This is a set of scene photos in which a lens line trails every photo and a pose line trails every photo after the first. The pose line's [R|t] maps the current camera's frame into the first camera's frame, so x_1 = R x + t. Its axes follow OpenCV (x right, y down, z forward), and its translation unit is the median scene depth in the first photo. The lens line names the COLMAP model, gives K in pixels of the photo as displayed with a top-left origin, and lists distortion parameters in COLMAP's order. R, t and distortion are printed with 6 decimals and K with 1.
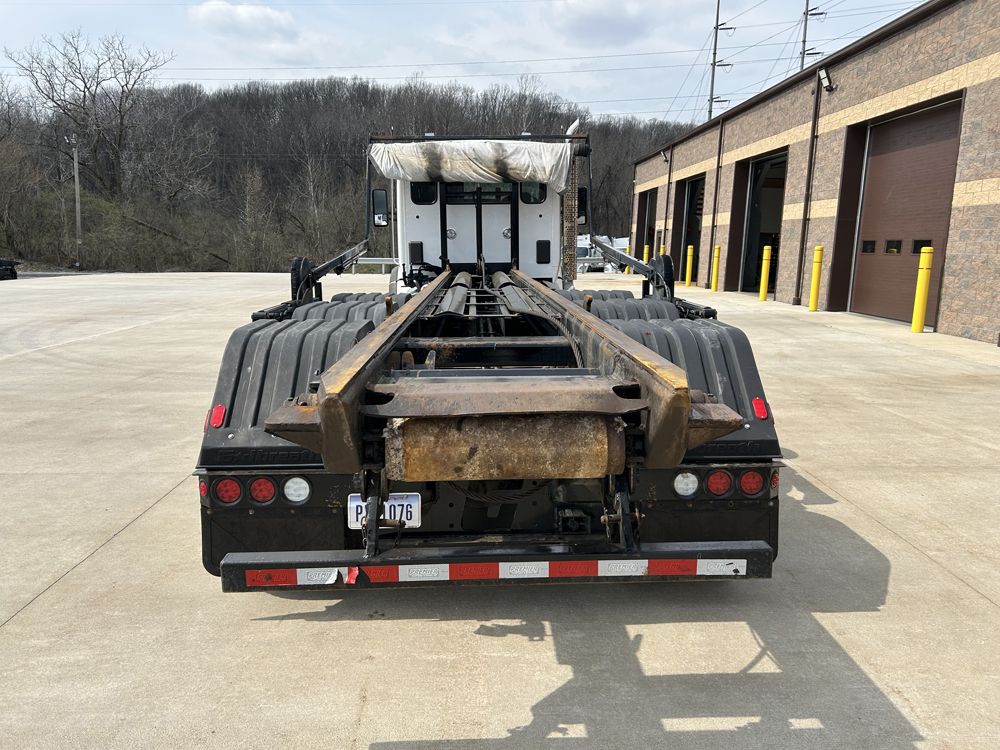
lens RADIAL K [[742.2, 0, 509.1], [0, 742.2, 376.2], [0, 0, 1]] dist [0.033508, -0.034218]
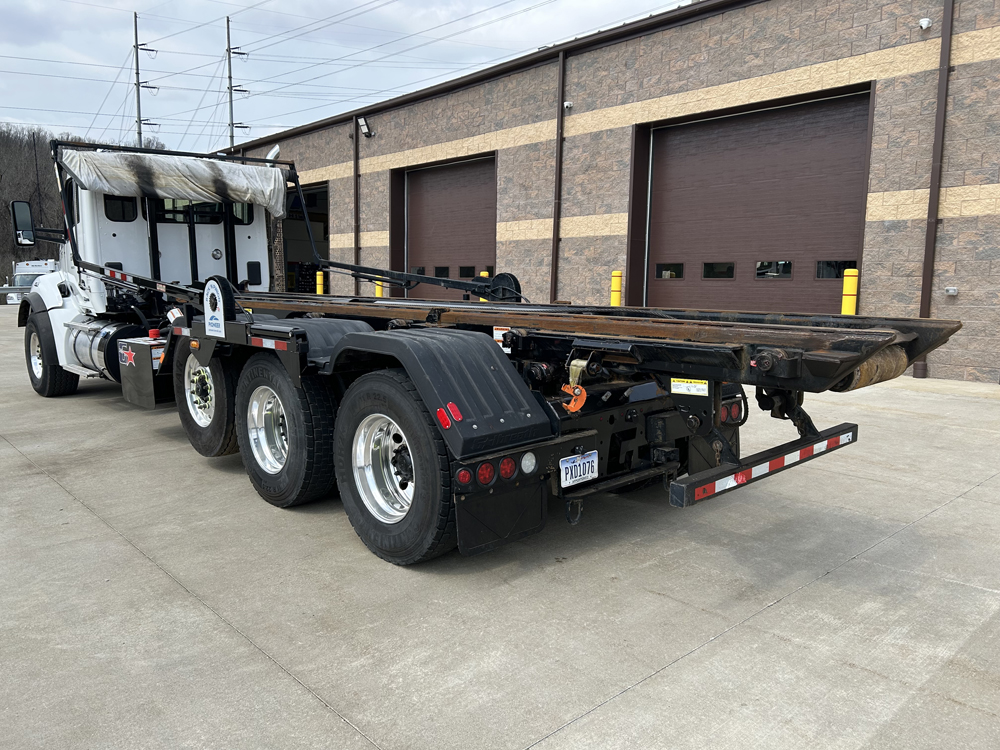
lens RADIAL K [[742.2, 0, 504.6], [0, 742.2, 374.2], [0, 0, 1]] dist [0.033508, -0.034218]
pose [[0.759791, -0.091966, 0.643630, -0.224484], [0.117838, 0.993029, 0.002785, 0.000955], [-0.639399, 0.073728, 0.765332, 0.023828]]
